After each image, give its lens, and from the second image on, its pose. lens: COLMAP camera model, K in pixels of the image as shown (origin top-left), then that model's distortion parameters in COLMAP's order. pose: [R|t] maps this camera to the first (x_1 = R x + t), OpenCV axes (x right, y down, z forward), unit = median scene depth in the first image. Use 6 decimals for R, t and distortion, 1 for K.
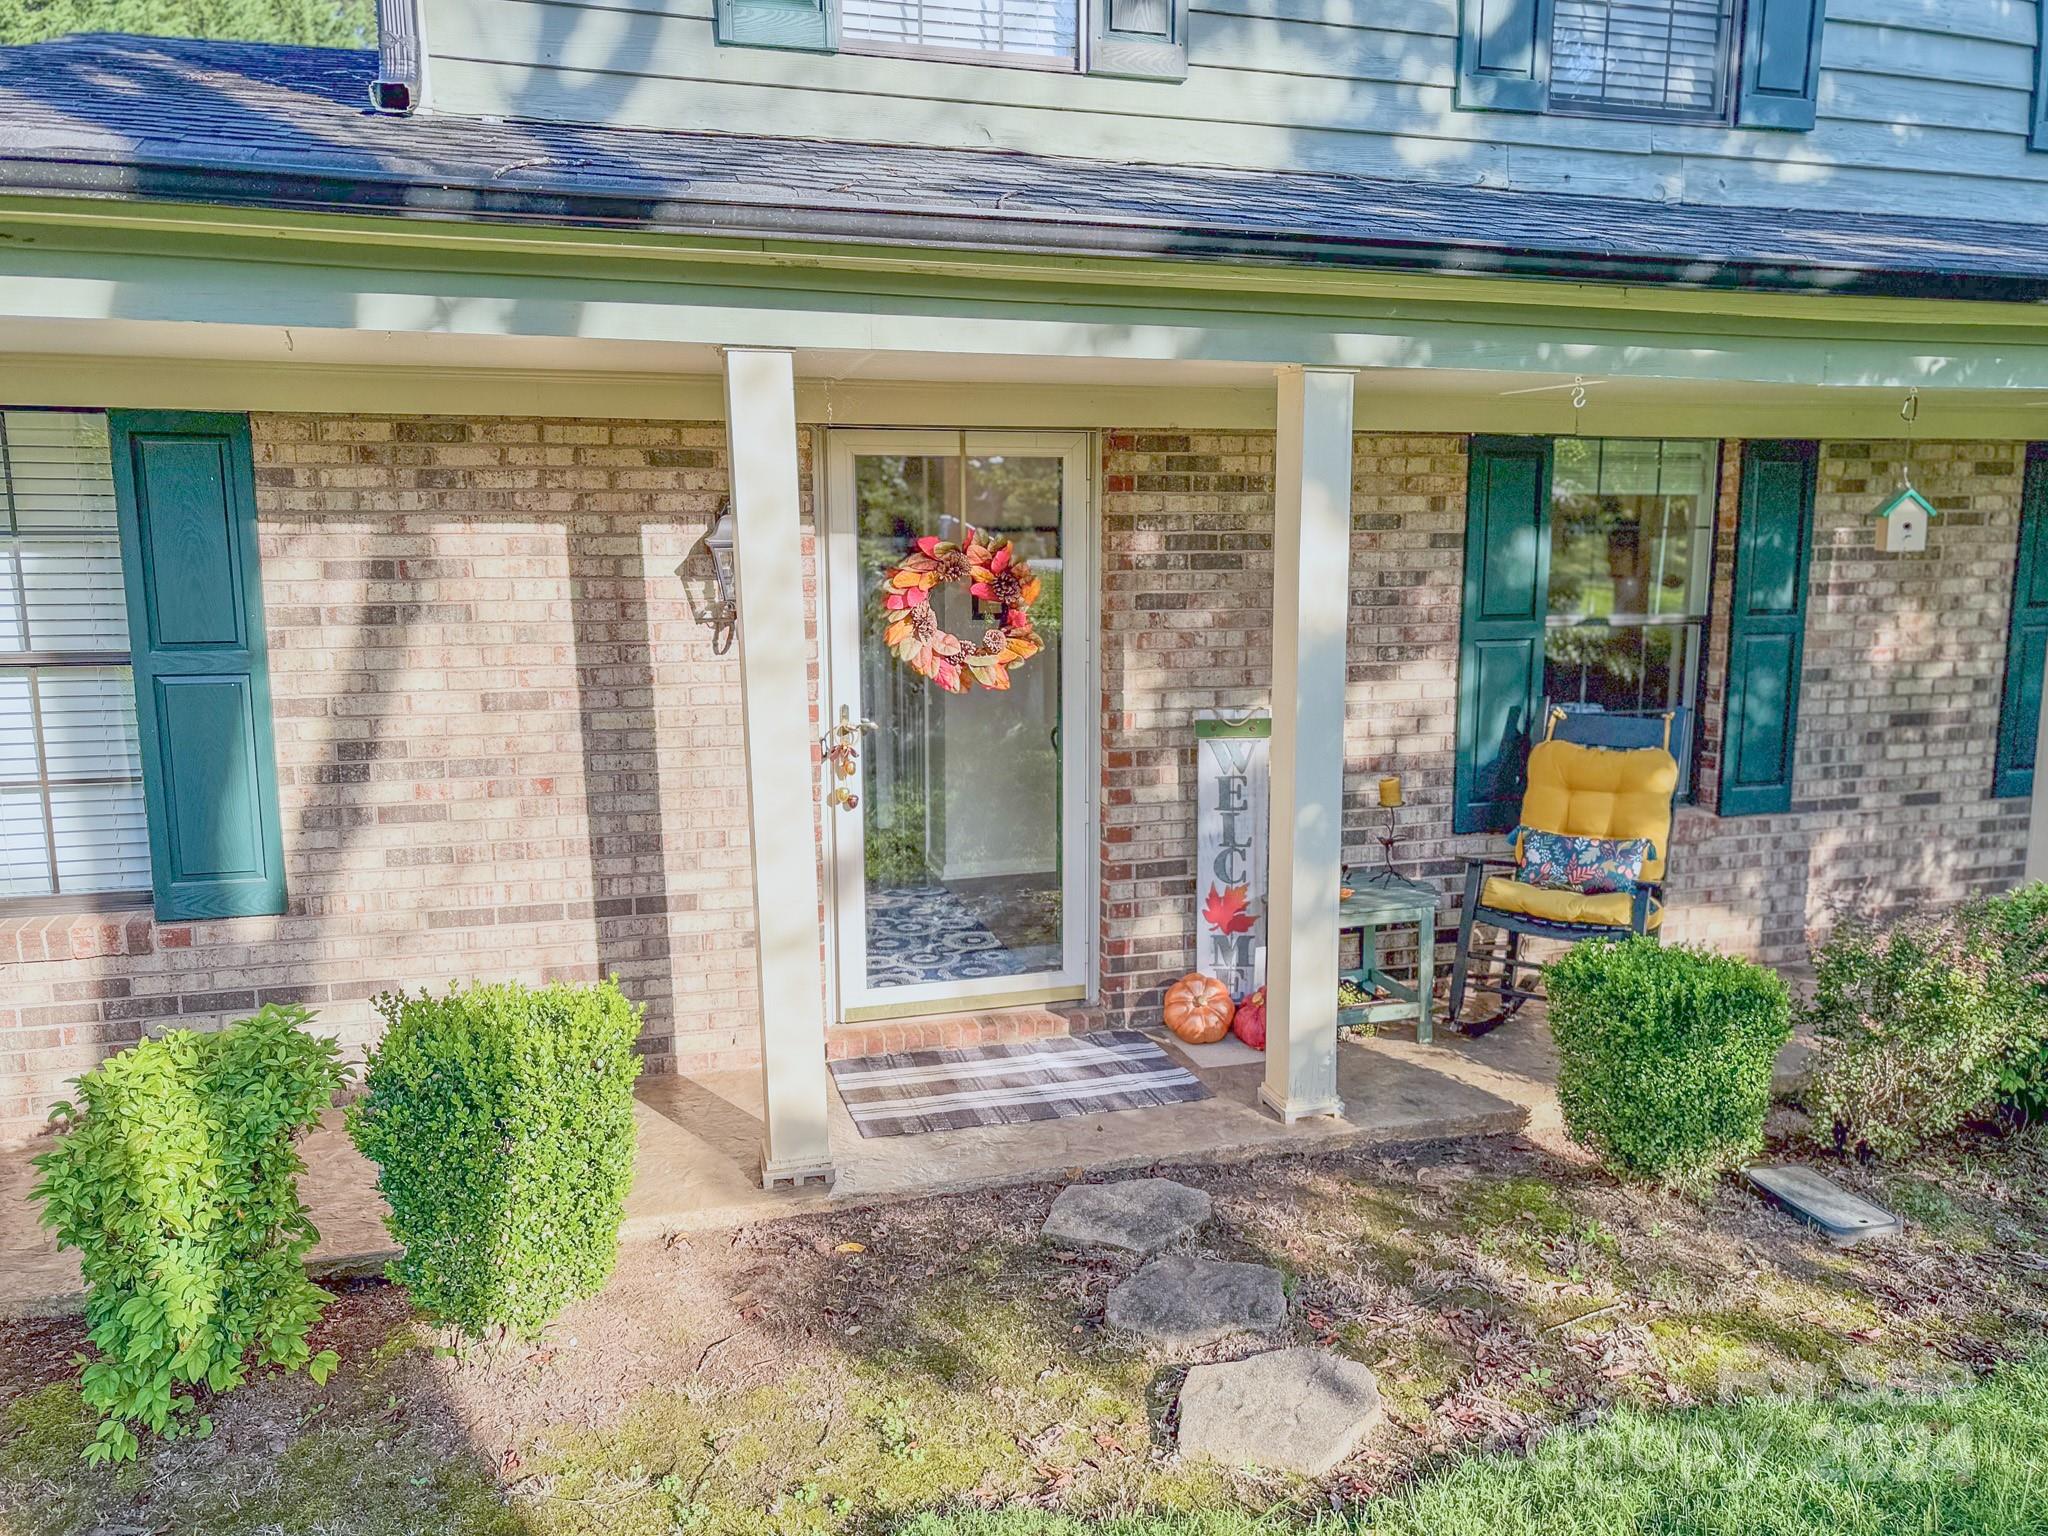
lens RADIAL K [[1469.0, 0, 1025.1], [0, 1469.0, 759.3], [0, 0, 1]] dist [0.010840, -0.000552]
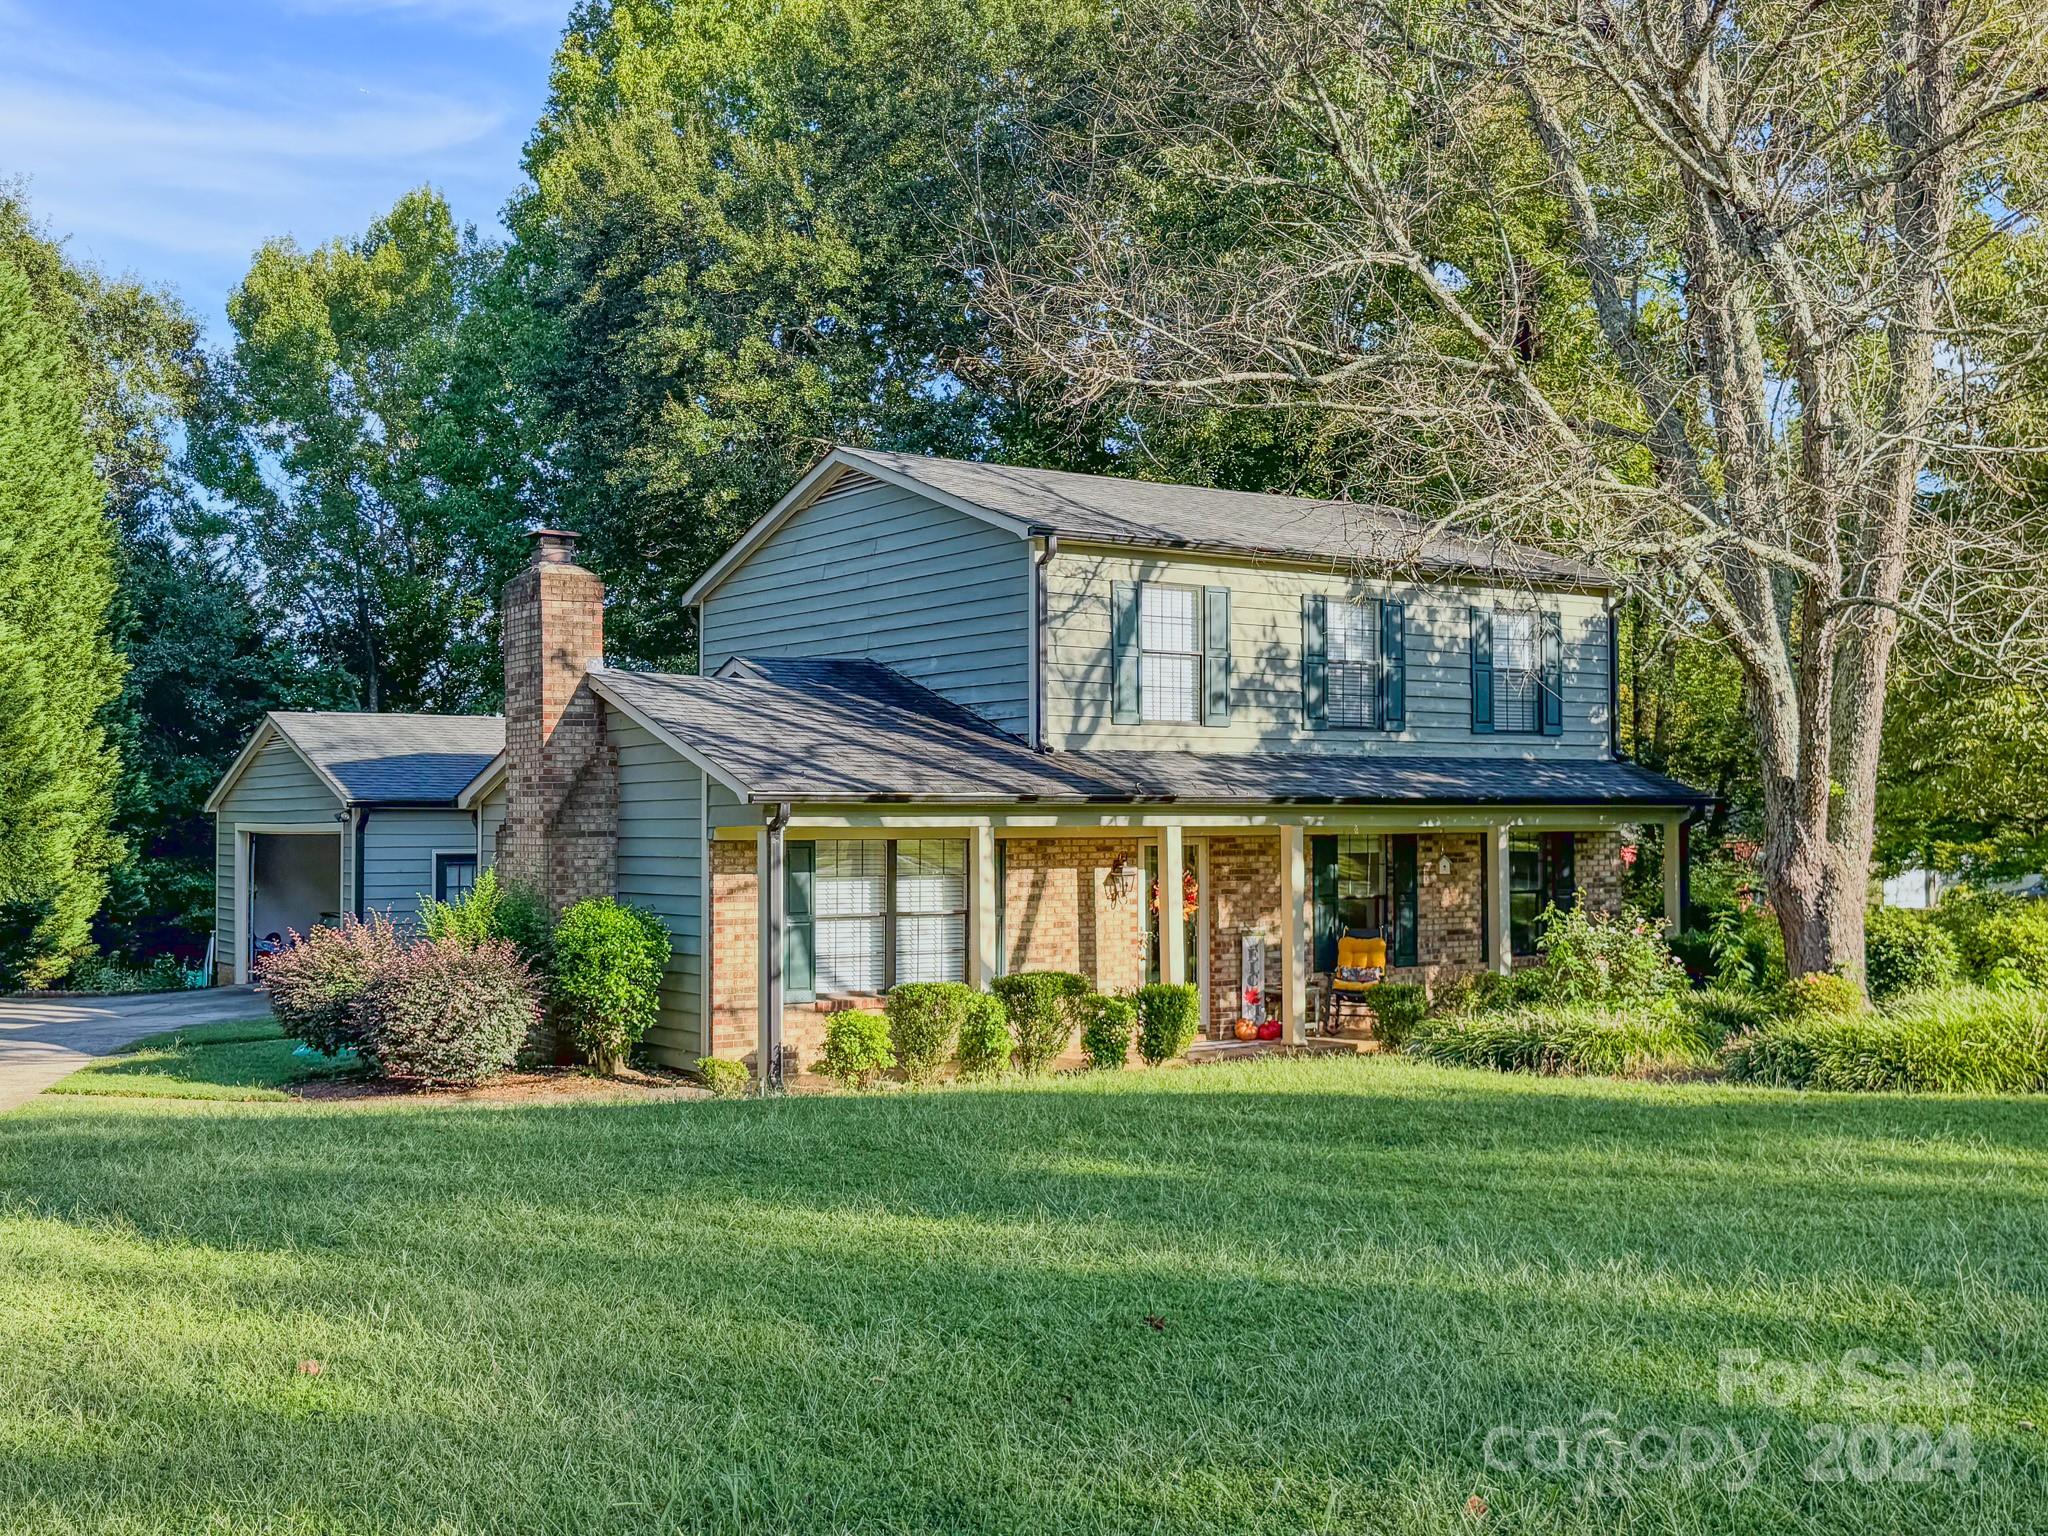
lens RADIAL K [[2377.9, 0, 1018.8], [0, 2377.9, 770.0], [0, 0, 1]] dist [0.221615, 0.000000]
pose [[0.940304, 0.004035, 0.340311, -2.085007], [0.052786, 0.986101, -0.157542, 0.416121], [-0.336216, 0.166101, 0.927022, -3.616084]]
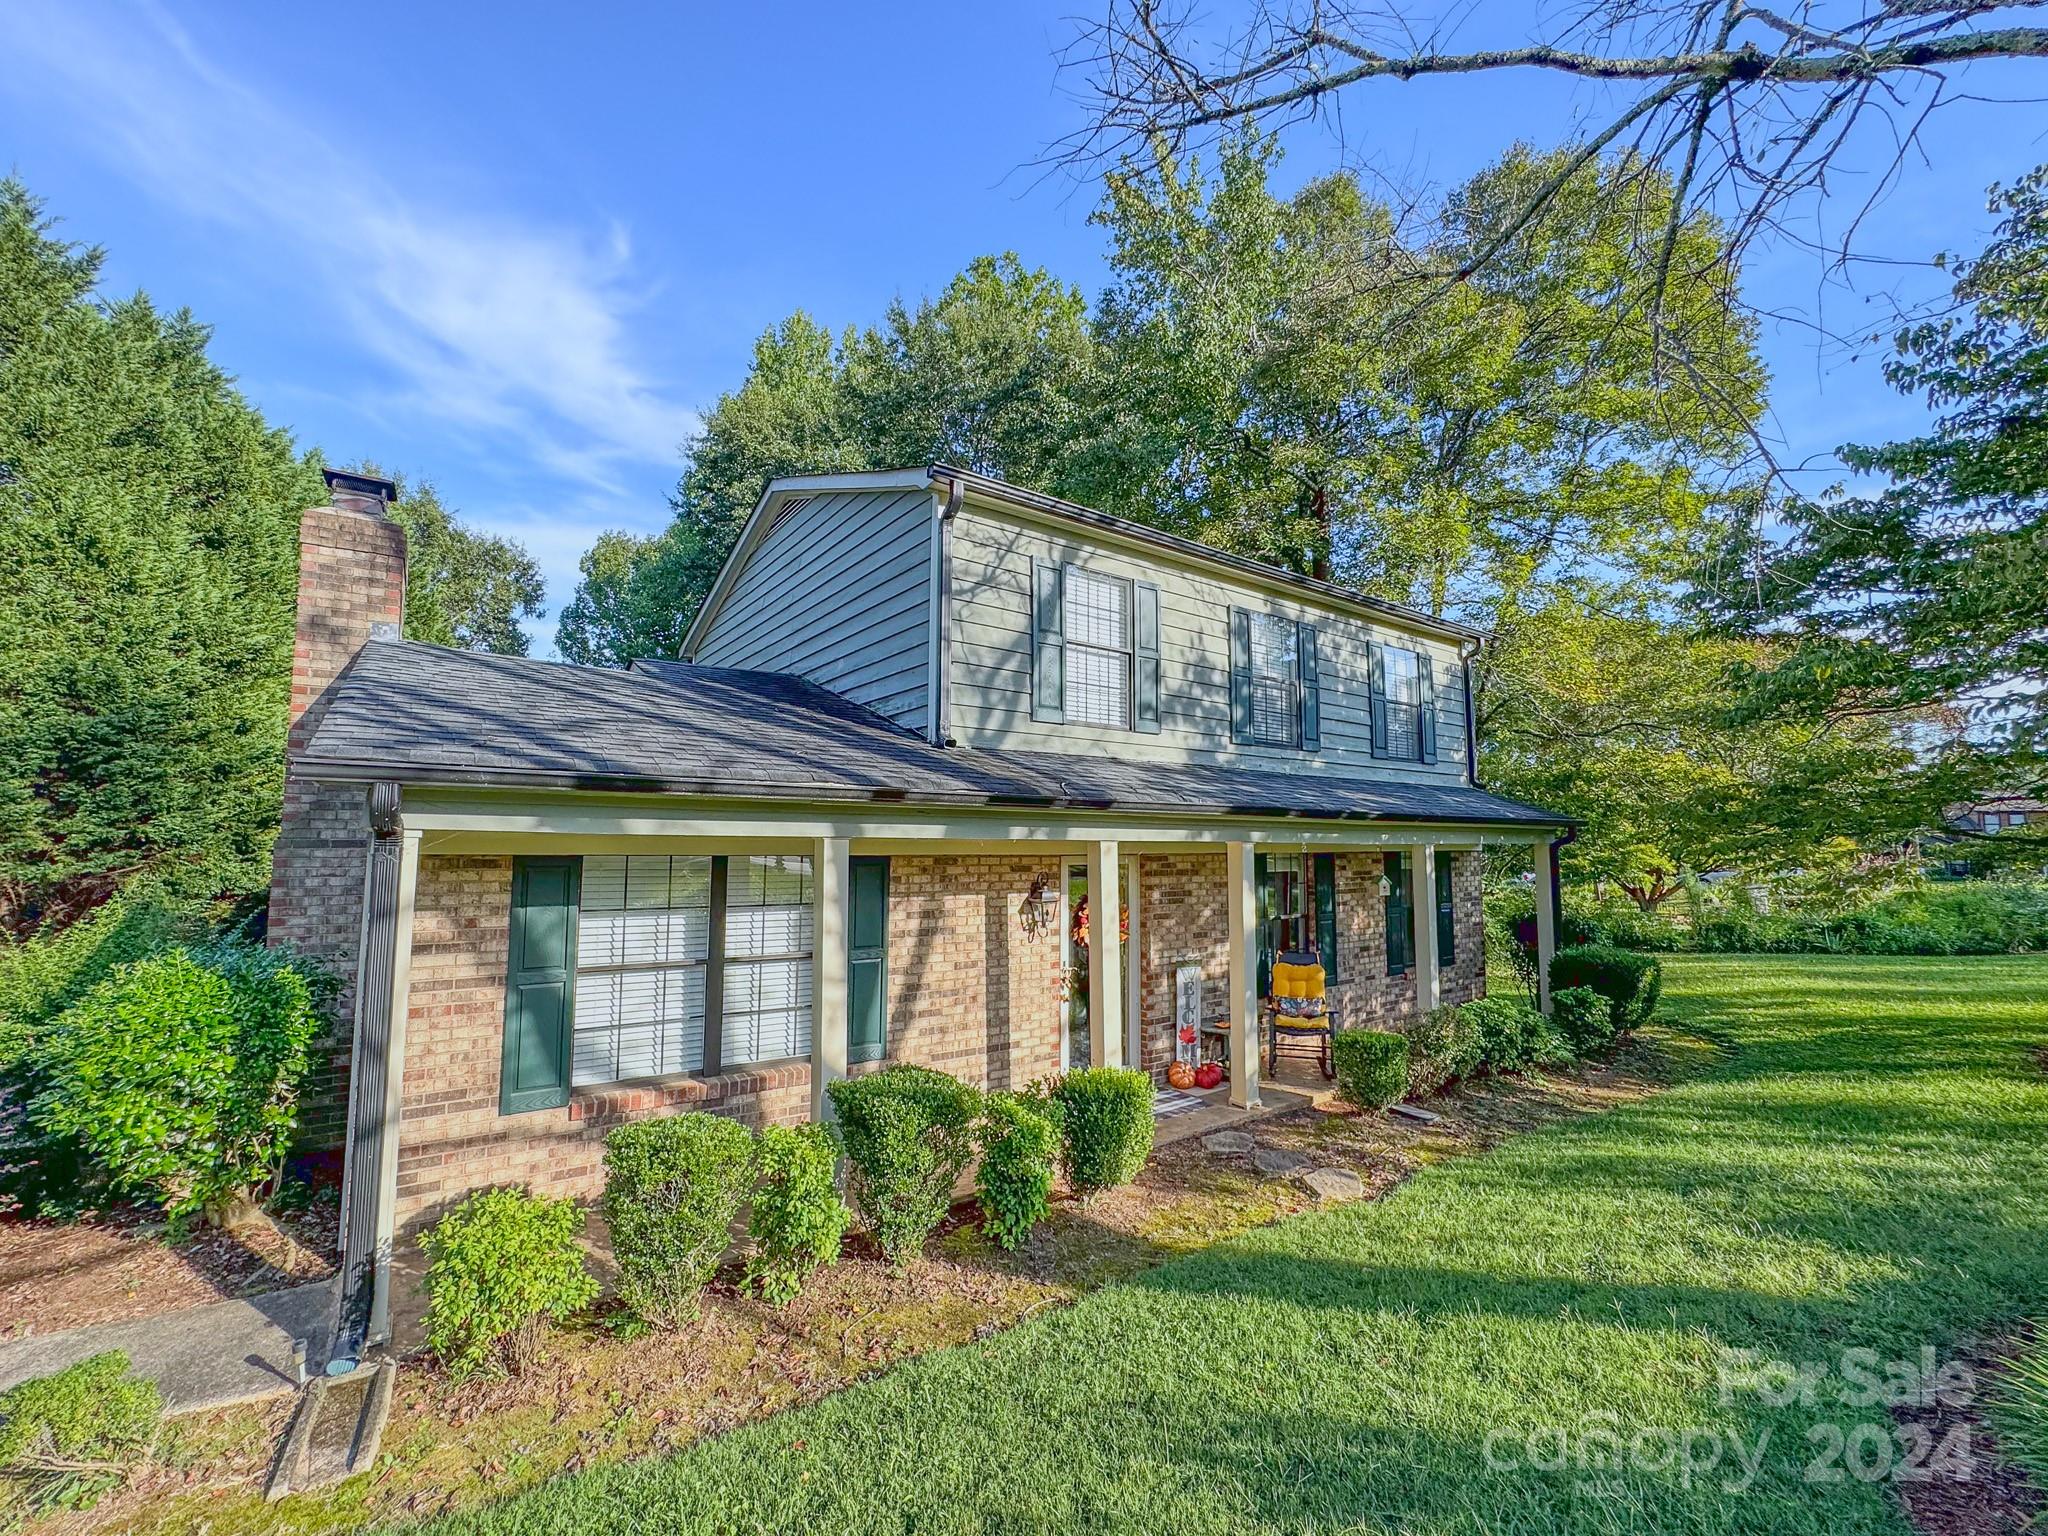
lens RADIAL K [[839.4, 0, 1013.2], [0, 839.4, 766.9], [0, 0, 1]] dist [-0.024278, 0.001155]
pose [[0.943389, 0.036034, 0.329725, -0.720146], [0.044528, 0.971324, -0.233551, -0.028663], [-0.328686, 0.235011, 0.914732, -0.404881]]
